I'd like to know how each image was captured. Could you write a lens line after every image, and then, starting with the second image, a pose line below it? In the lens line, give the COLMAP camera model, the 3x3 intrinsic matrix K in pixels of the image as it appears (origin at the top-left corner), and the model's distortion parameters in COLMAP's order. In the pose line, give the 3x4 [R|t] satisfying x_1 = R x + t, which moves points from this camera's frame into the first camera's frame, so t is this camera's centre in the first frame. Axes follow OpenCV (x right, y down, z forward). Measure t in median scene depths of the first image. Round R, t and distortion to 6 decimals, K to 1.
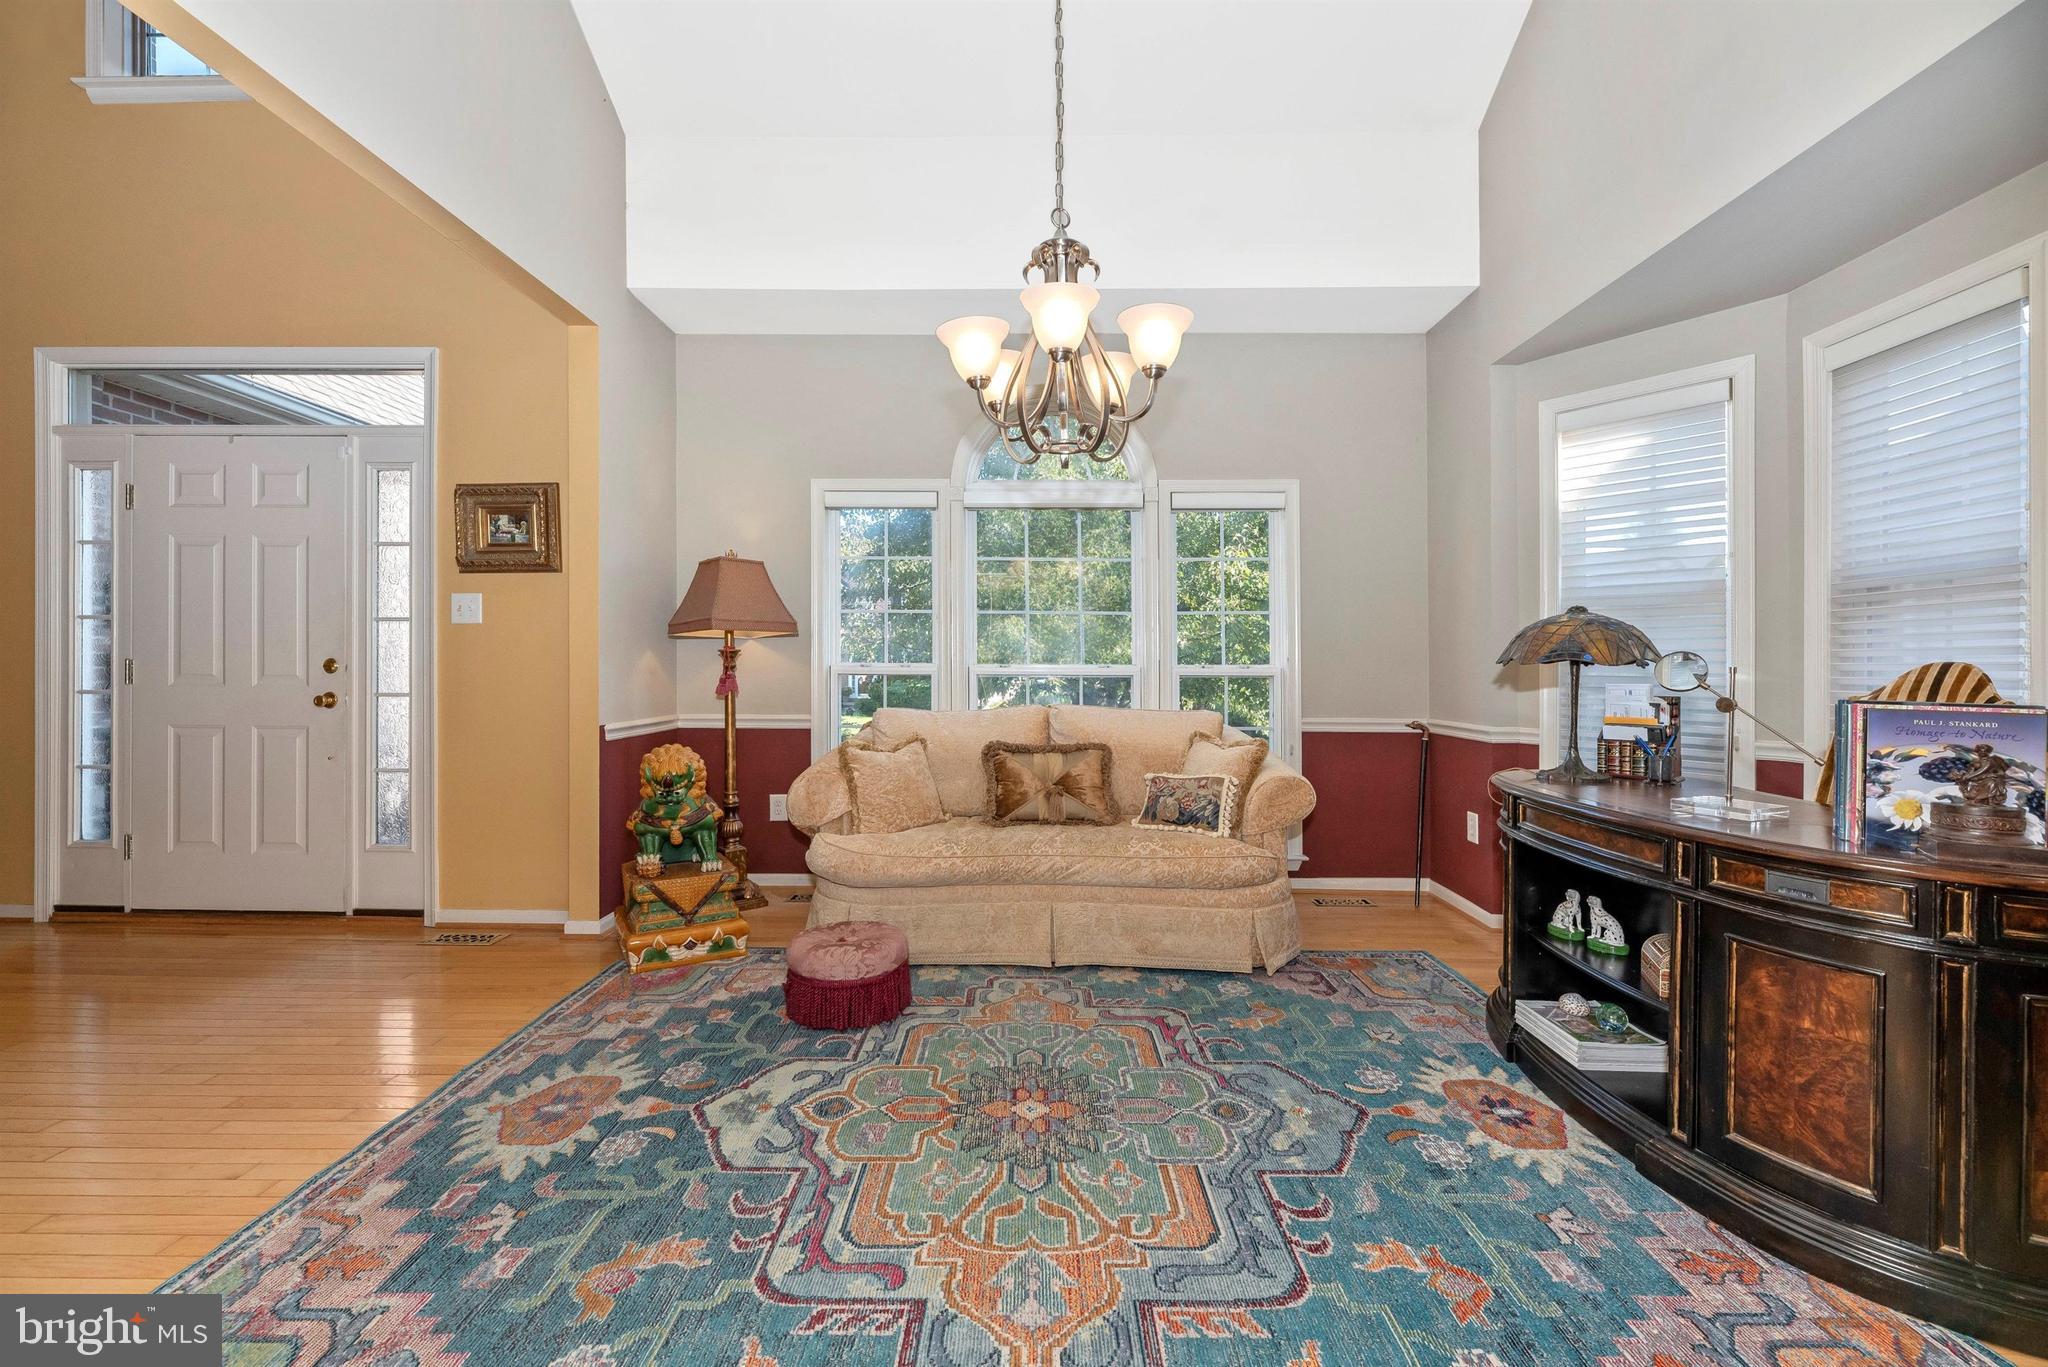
lens RADIAL K [[848.3, 0, 1022.4], [0, 848.3, 673.4], [0, 0, 1]] dist [-0.000355, -0.000102]
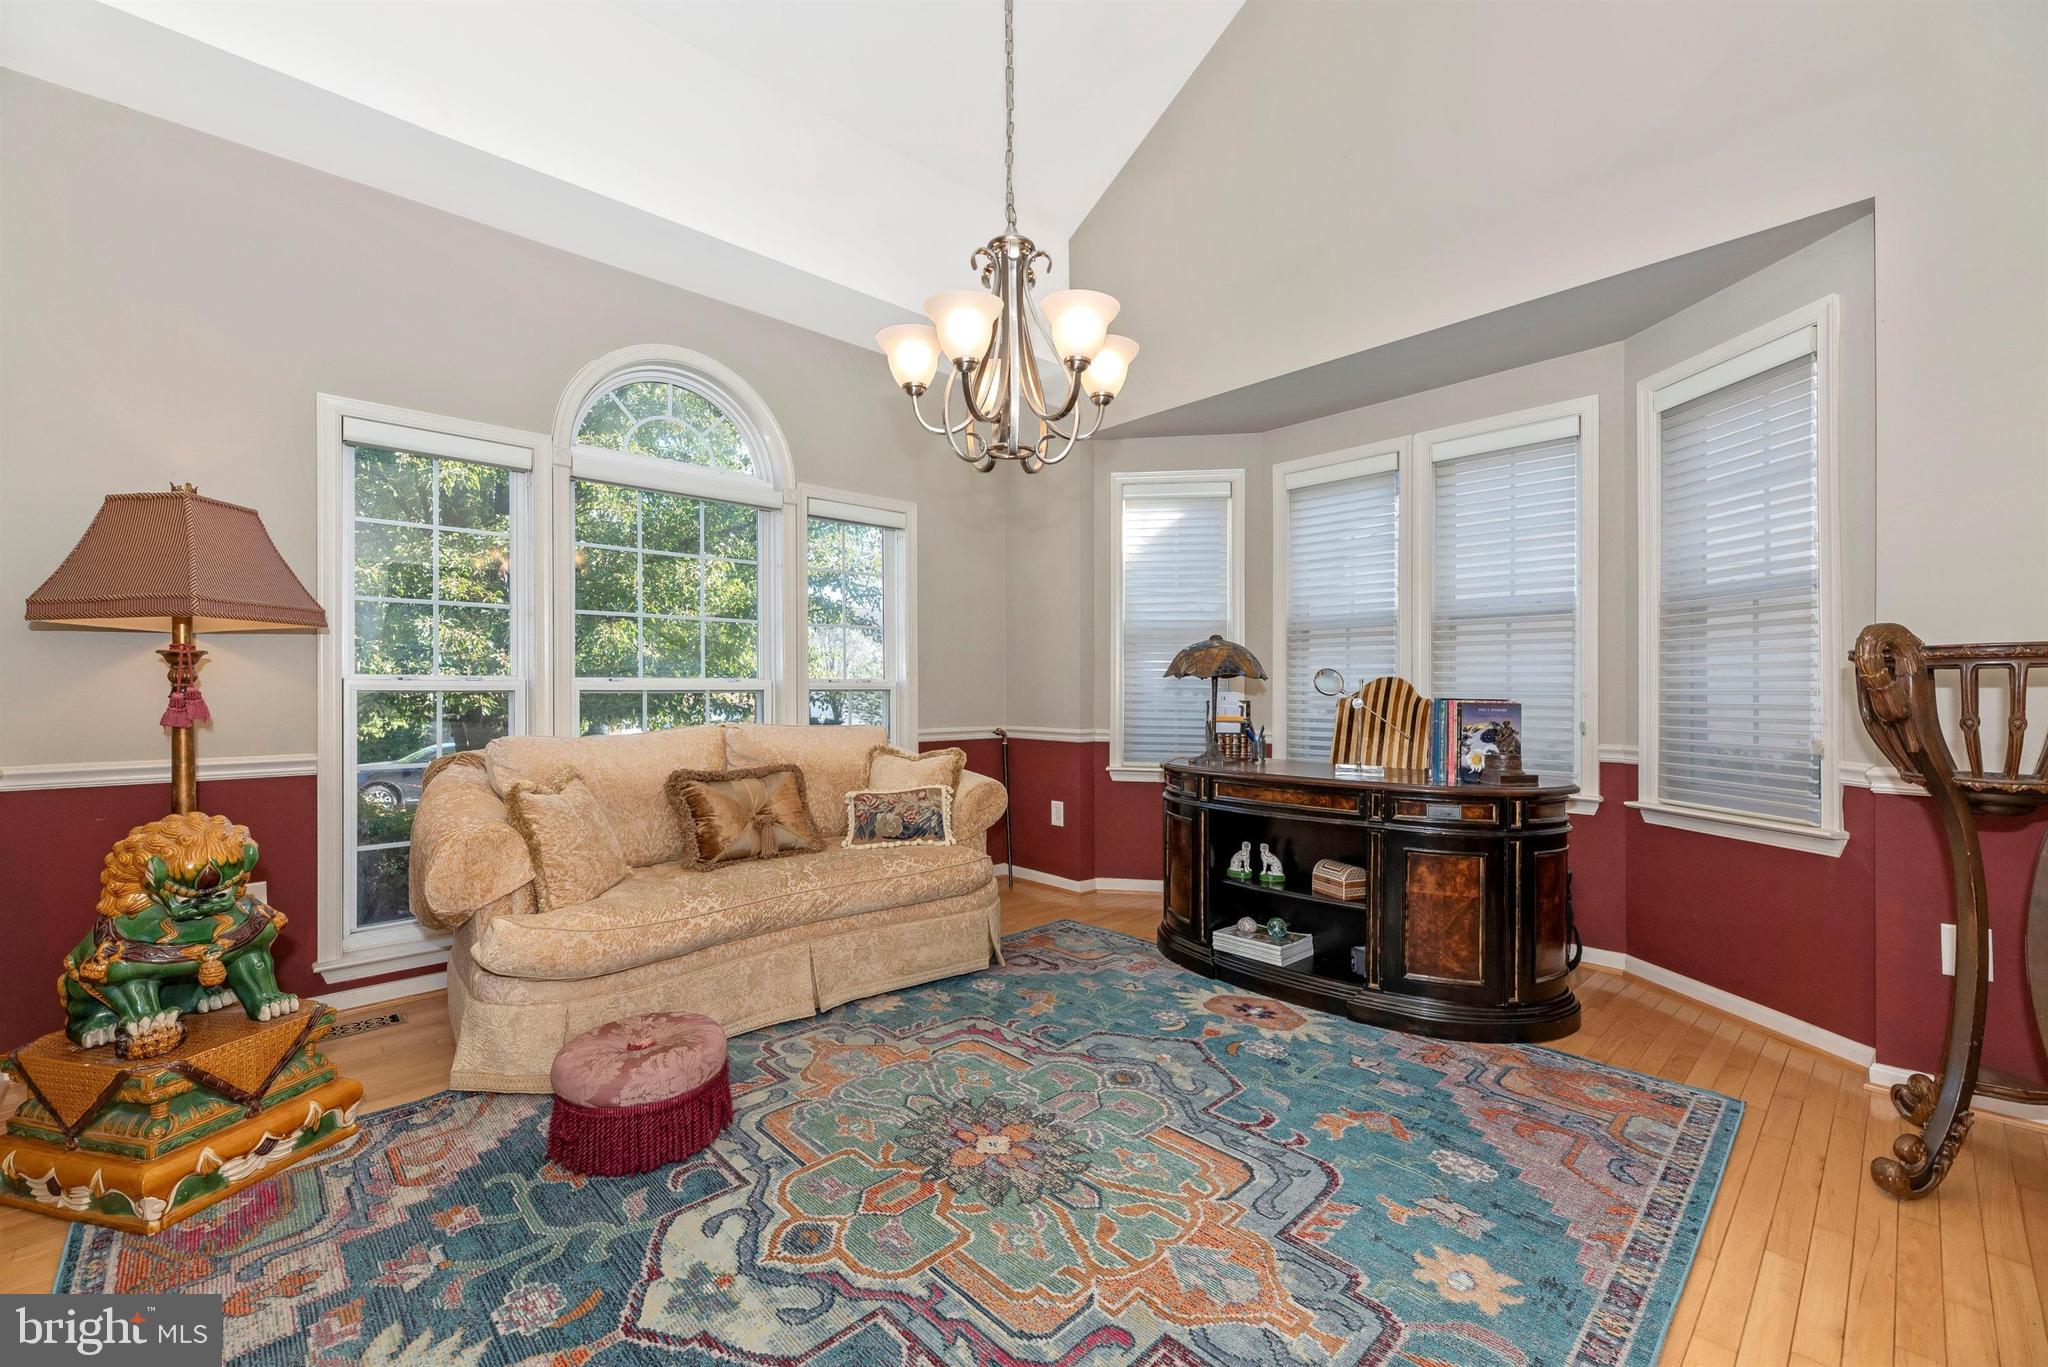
lens RADIAL K [[852.0, 0, 1016.1], [0, 852.0, 693.4], [0, 0, 1]] dist [0.000826, -0.000102]
pose [[0.712477, -0.008267, 0.701647, -0.498461], [0.006595, 0.999965, 0.005086, 0.004704], [-0.701665, 0.001004, 0.712507, 0.238635]]
